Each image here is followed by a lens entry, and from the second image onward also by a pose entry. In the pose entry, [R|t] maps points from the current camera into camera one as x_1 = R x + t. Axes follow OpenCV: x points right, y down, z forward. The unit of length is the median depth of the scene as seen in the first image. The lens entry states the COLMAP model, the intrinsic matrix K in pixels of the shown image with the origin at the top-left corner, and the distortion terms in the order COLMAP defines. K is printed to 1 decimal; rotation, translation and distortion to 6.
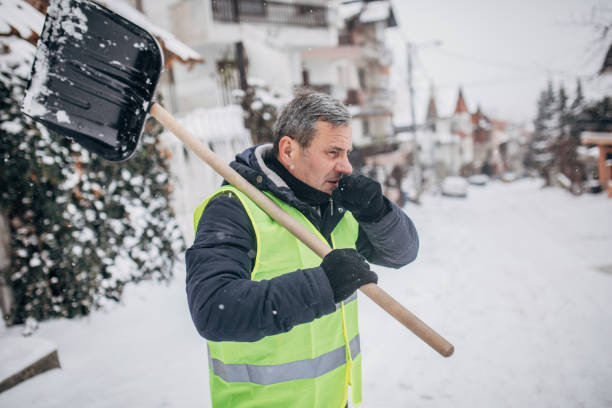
lens RADIAL K [[596.4, 0, 309.0], [0, 596.4, 204.5], [0, 0, 1]] dist [-0.065698, 0.128845]
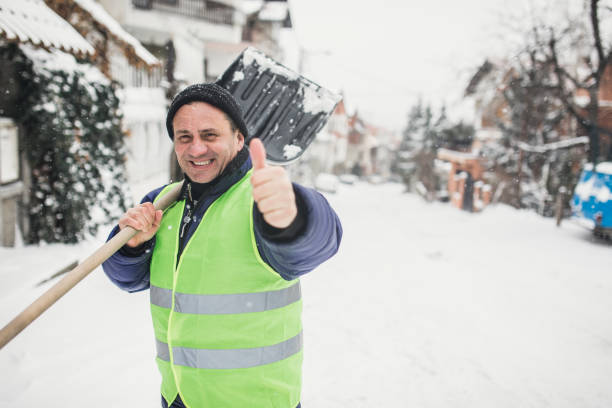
lens RADIAL K [[596.4, 0, 309.0], [0, 596.4, 204.5], [0, 0, 1]] dist [-0.065698, 0.128845]
pose [[0.970586, 0.105322, 0.216495, -0.070201], [-0.110062, 0.993875, 0.009921, 0.008607], [-0.214124, -0.033457, 0.976233, -0.227174]]
